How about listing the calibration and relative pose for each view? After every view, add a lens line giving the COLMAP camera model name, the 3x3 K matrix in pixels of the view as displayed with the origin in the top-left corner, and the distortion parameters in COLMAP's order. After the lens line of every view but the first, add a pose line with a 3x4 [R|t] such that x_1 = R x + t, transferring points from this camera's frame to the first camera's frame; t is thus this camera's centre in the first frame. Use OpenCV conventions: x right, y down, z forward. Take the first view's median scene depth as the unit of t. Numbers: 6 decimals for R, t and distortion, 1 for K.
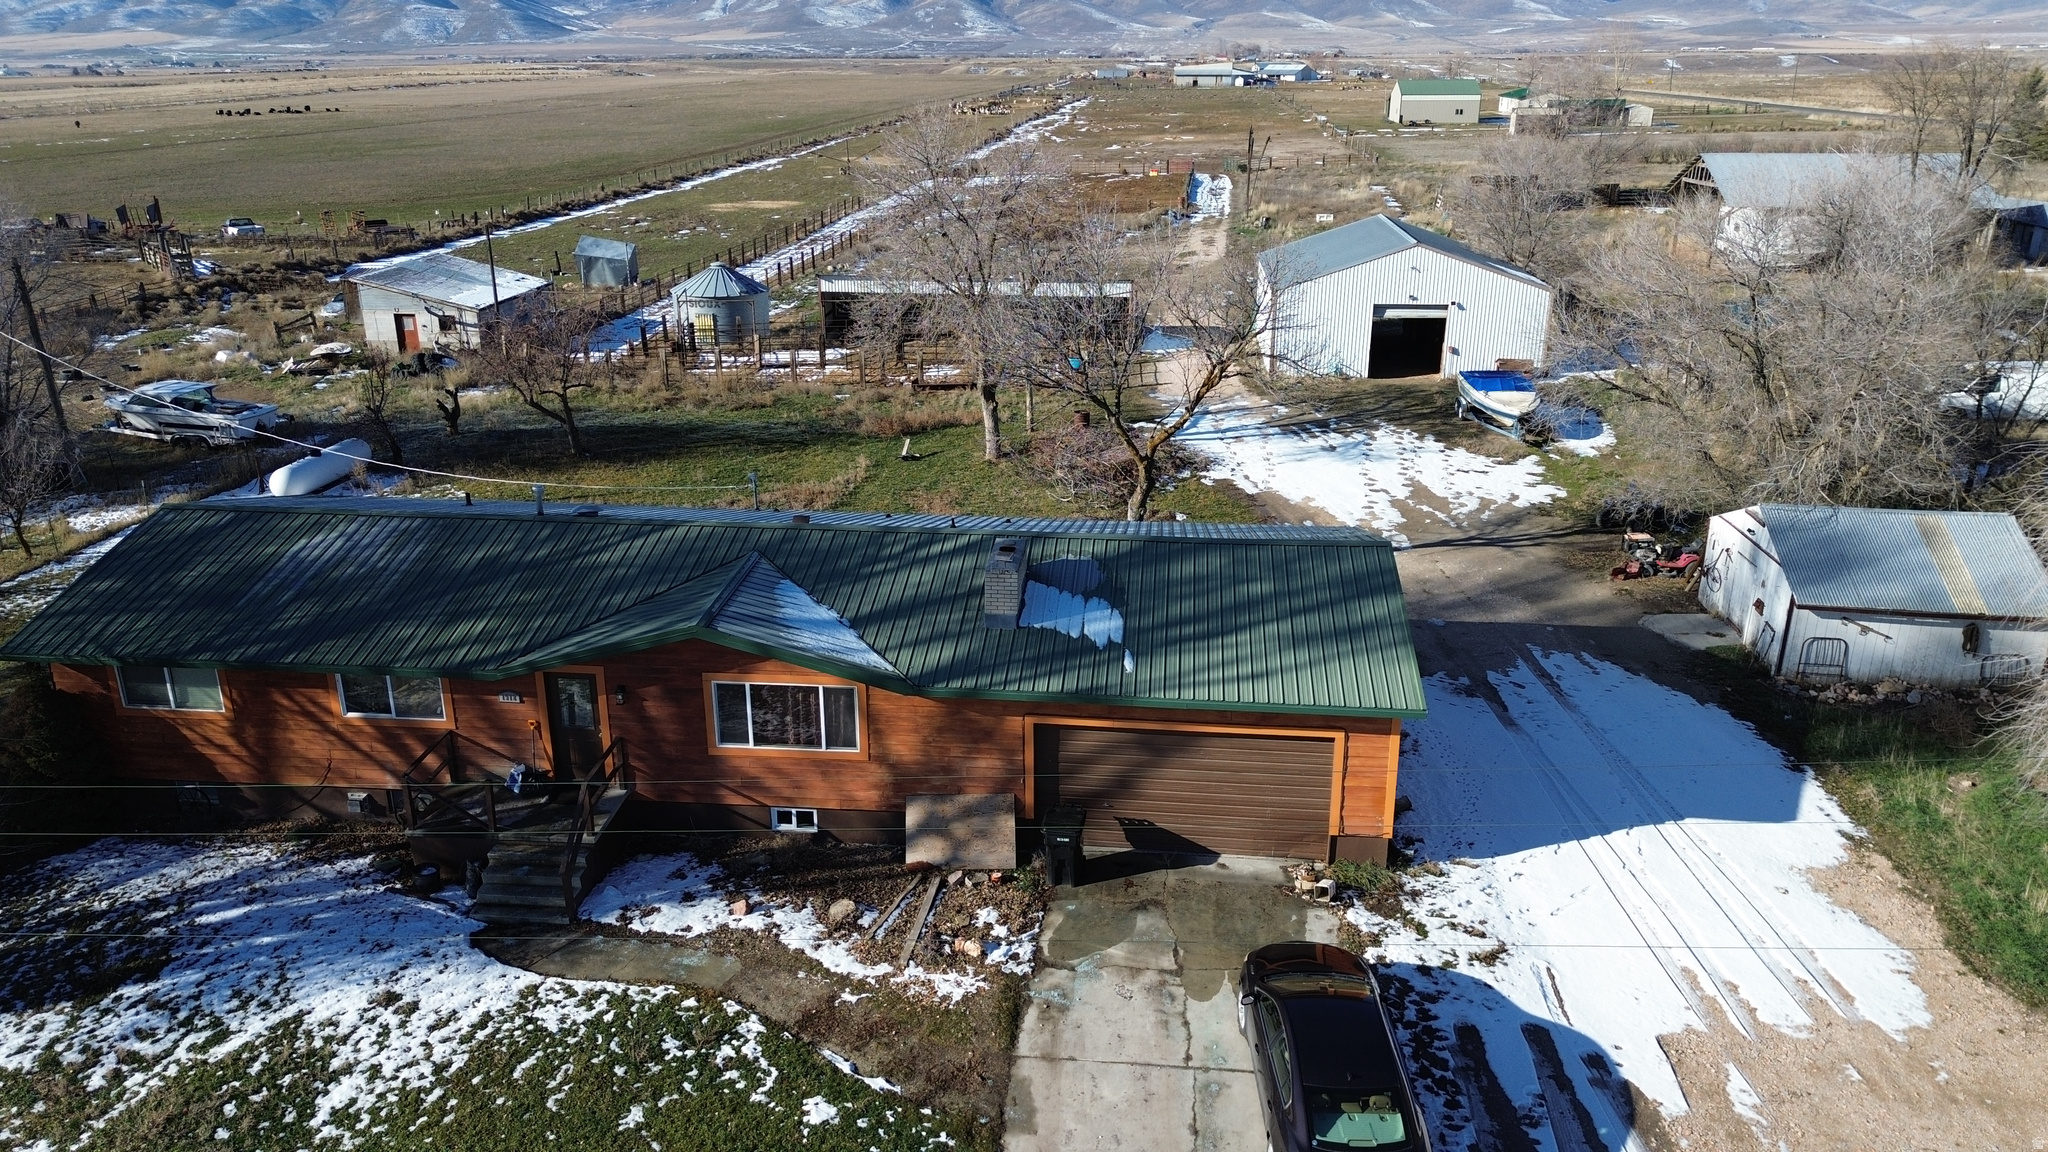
lens RADIAL K [[1473.5, 0, 1018.4], [0, 1473.5, 582.8], [0, 0, 1]] dist [0.050260, -0.040386]
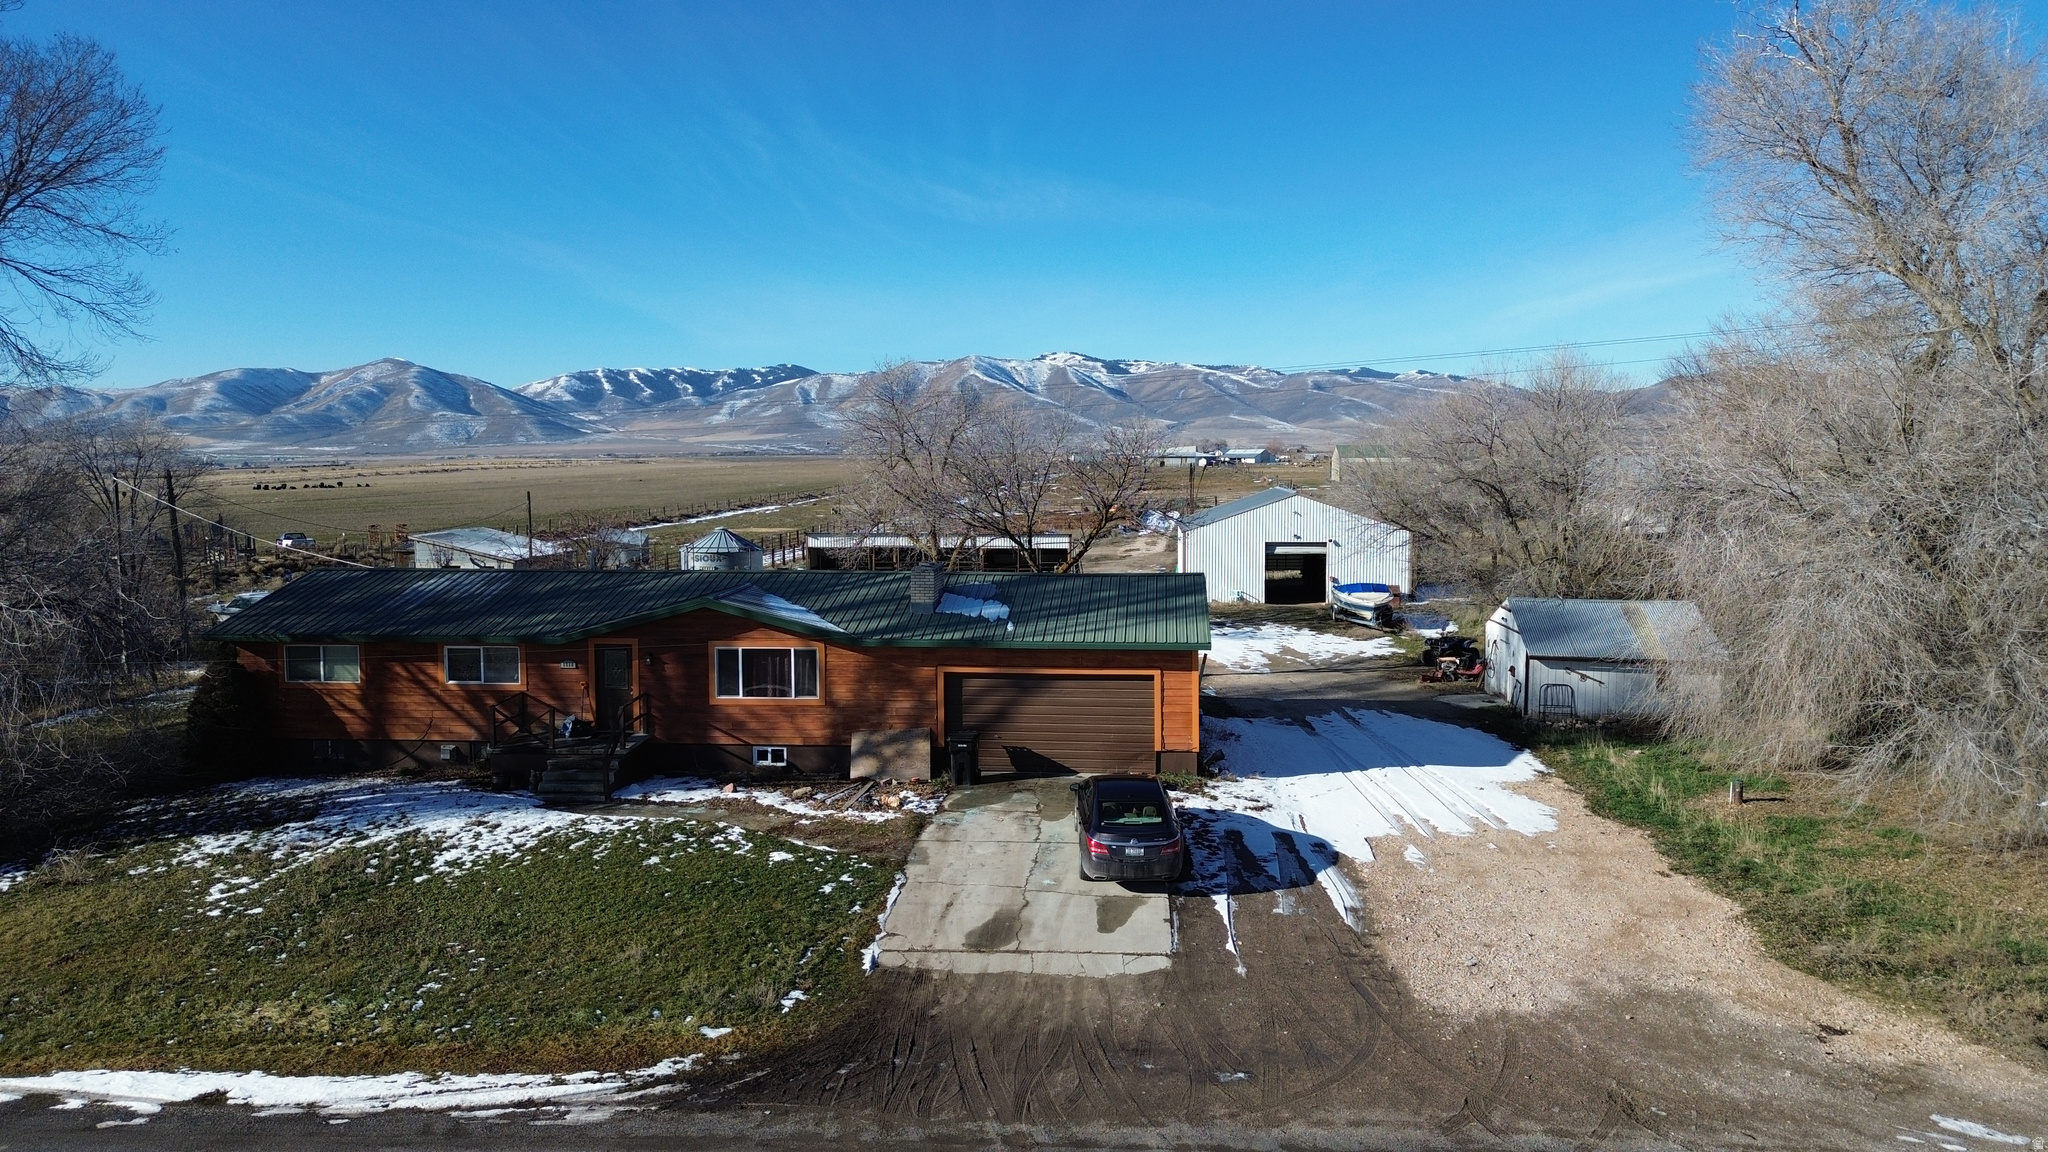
lens RADIAL K [[1473.5, 0, 1021.0], [0, 1473.5, 588.7], [0, 0, 1]] dist [0.050260, -0.040386]
pose [[0.999945, -0.000864, 0.010405, 0.066541], [0.003441, 0.968157, -0.250321, 0.352692], [-0.009858, 0.250343, 0.968107, -0.363020]]
